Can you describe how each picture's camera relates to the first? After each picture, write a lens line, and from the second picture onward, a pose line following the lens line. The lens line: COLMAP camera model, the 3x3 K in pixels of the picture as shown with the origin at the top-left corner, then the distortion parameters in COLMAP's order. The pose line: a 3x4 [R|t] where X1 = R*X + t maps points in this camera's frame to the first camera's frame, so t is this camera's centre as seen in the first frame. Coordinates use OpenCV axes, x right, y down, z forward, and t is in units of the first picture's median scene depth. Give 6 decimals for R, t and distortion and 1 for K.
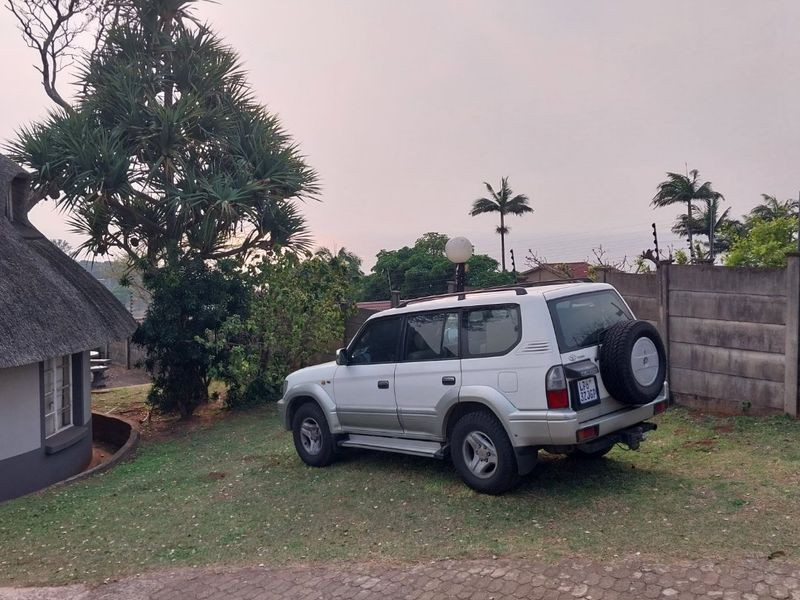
lens RADIAL K [[673.3, 0, 400.0], [0, 673.3, 300.0], [0, 0, 1]] dist [-0.001084, -0.000100]
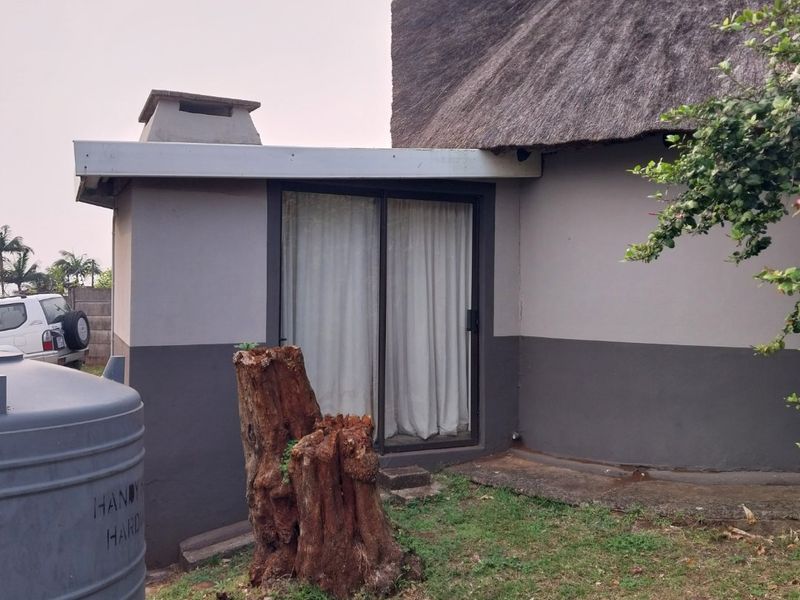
lens RADIAL K [[673.3, 0, 400.0], [0, 673.3, 300.0], [0, 0, 1]] dist [-0.001084, -0.000100]
pose [[0.560195, -0.005241, 0.828344, -0.118941], [0.070850, 0.996619, -0.041608, 0.022038], [-0.825325, 0.081997, 0.558672, -0.148148]]
